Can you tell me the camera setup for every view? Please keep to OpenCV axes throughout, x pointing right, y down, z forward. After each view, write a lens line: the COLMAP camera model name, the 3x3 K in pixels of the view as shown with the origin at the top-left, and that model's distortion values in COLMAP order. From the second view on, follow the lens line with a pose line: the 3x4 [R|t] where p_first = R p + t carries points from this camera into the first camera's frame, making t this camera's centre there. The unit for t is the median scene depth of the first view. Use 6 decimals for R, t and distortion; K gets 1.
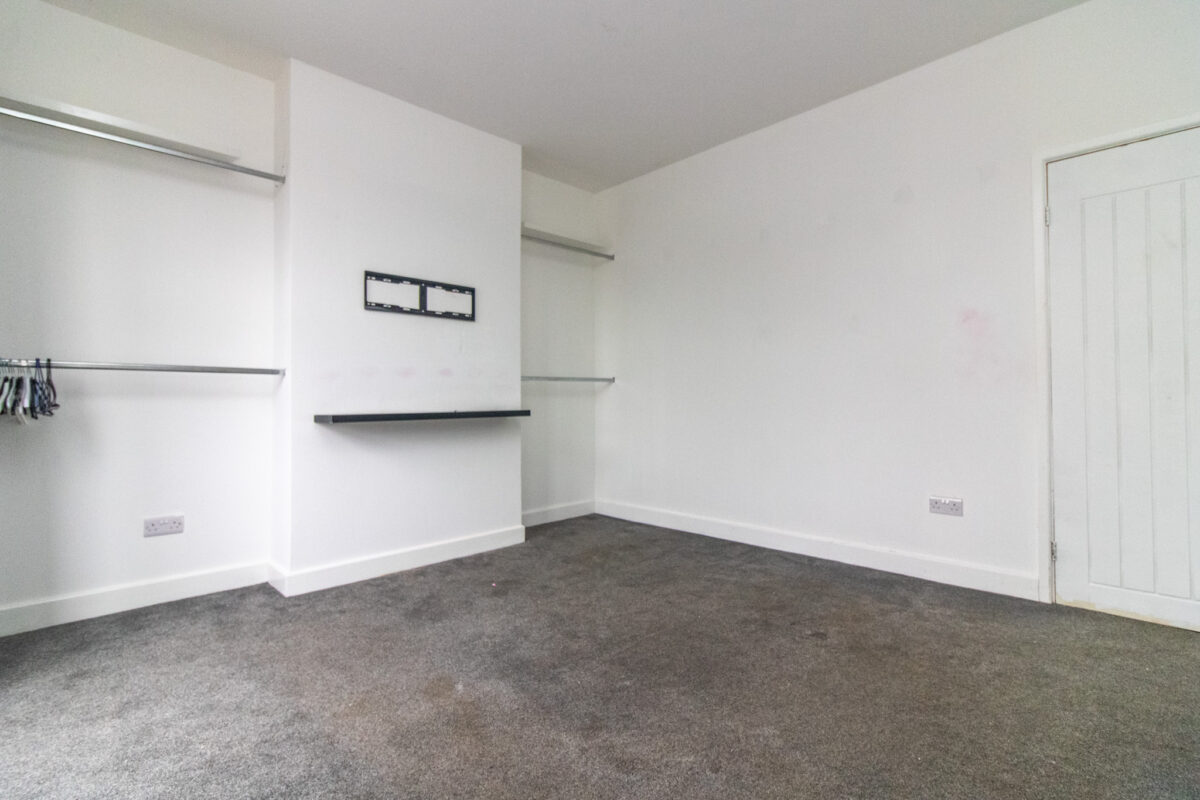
lens RADIAL K [[578.5, 0, 600.0], [0, 578.5, 400.0], [0, 0, 1]] dist [-0.002154, 0.001159]
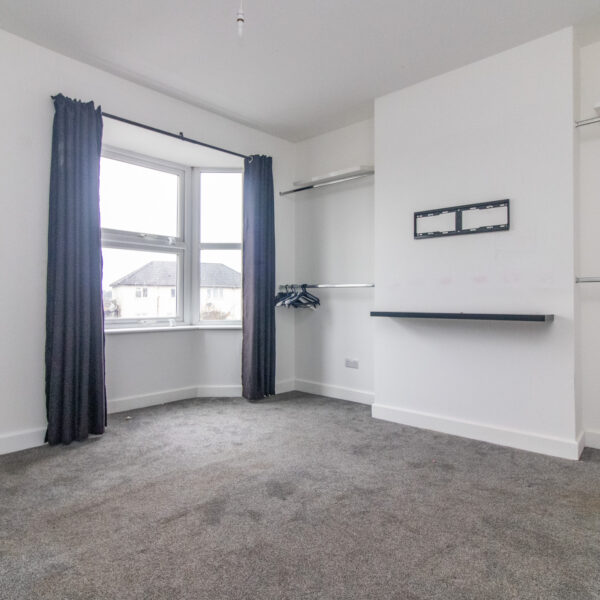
lens RADIAL K [[424.4, 0, 287.7], [0, 424.4, 298.5], [0, 0, 1]] dist [-0.001659, 0.000832]
pose [[0.031947, 0.007125, -0.999464, 0.634064], [-0.001535, 0.999974, 0.007080, -0.016169], [0.999488, 0.001308, 0.031957, 0.642437]]
